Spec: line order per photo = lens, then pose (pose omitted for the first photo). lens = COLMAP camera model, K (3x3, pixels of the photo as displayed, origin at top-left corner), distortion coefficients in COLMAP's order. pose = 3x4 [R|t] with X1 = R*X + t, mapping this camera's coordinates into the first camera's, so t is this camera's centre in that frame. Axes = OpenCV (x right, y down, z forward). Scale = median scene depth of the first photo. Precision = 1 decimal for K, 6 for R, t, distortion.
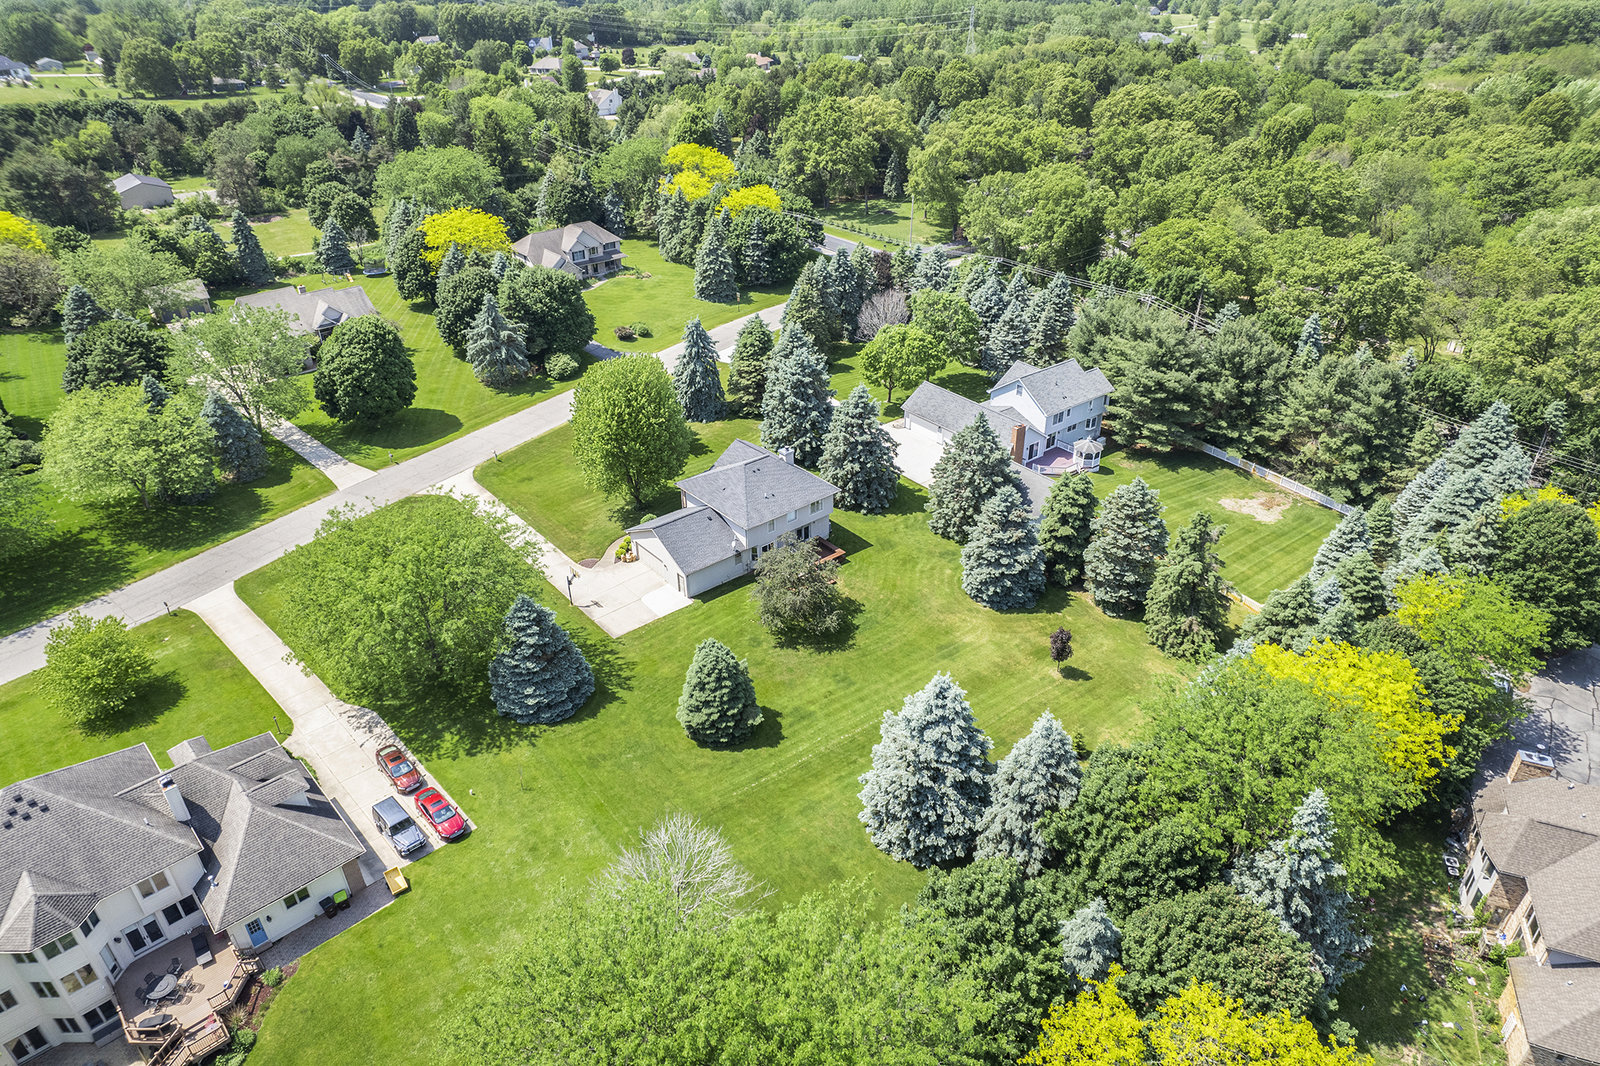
lens RADIAL K [[997.8, 0, 804.8], [0, 997.8, 535.9], [0, 0, 1]] dist [-0.067785, 0.060283]
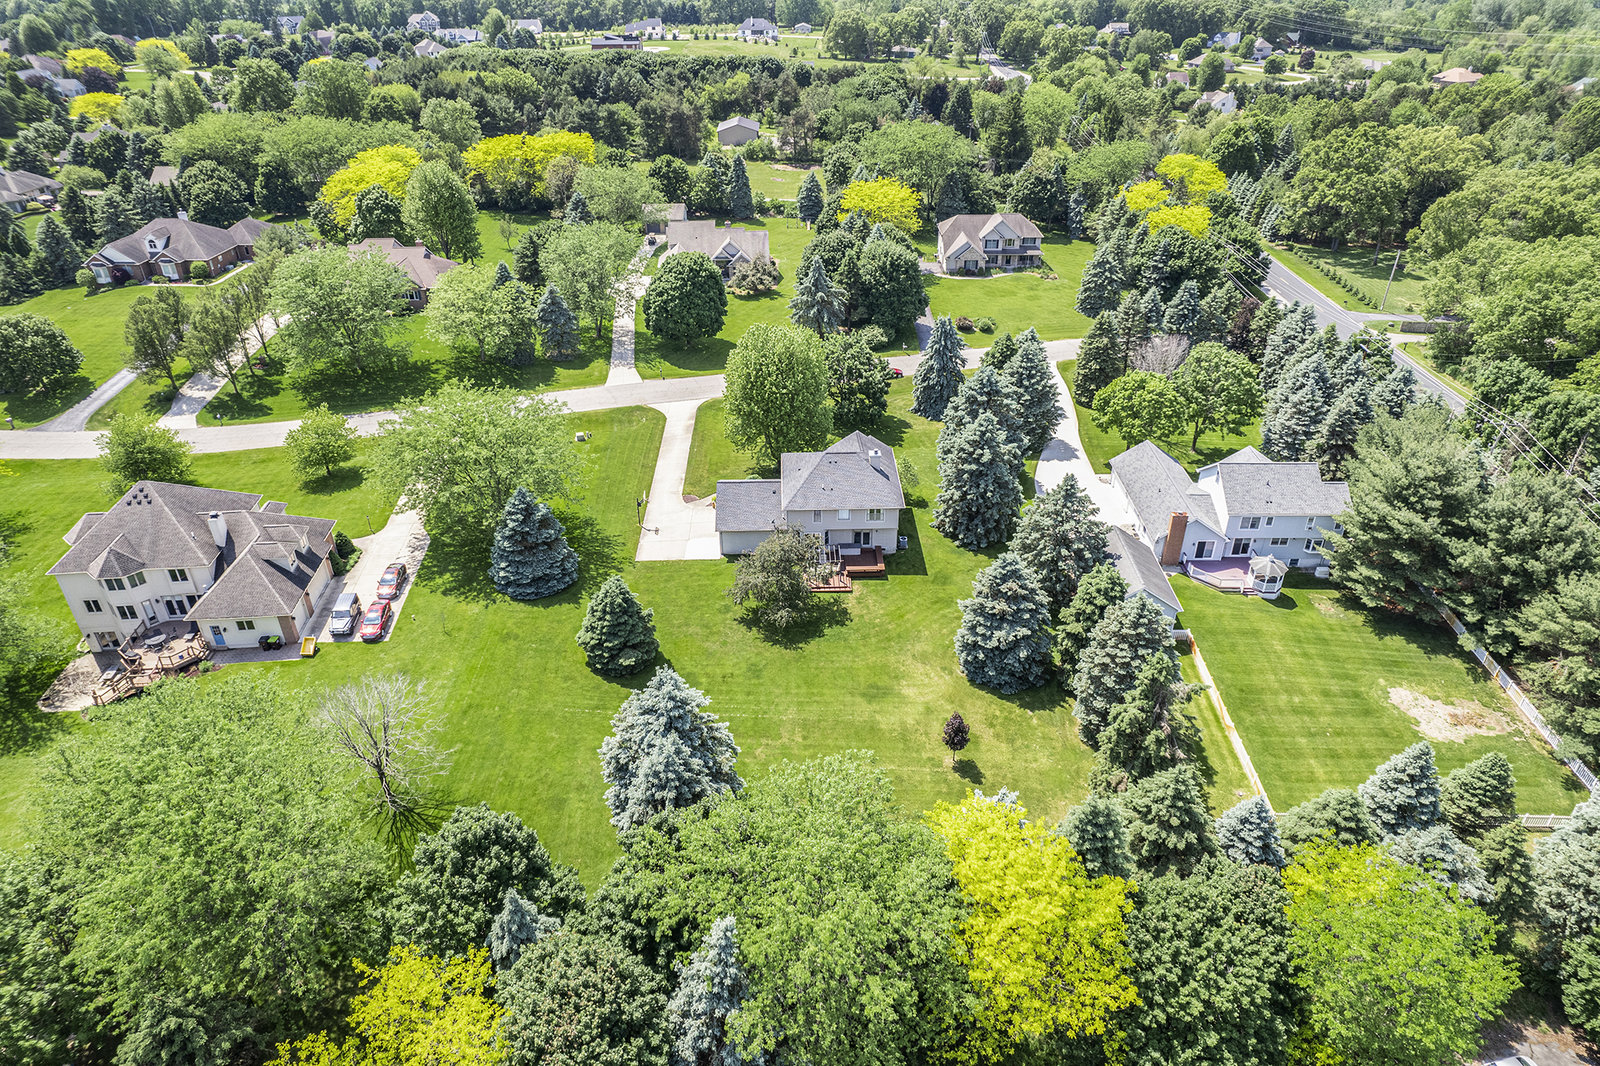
lens RADIAL K [[997.8, 0, 804.8], [0, 997.8, 535.9], [0, 0, 1]] dist [-0.067785, 0.060283]
pose [[0.790421, 0.326536, -0.518275, 0.405556], [-0.321368, 0.941340, 0.102968, -0.076309], [0.521496, 0.085169, 0.848992, 0.112804]]
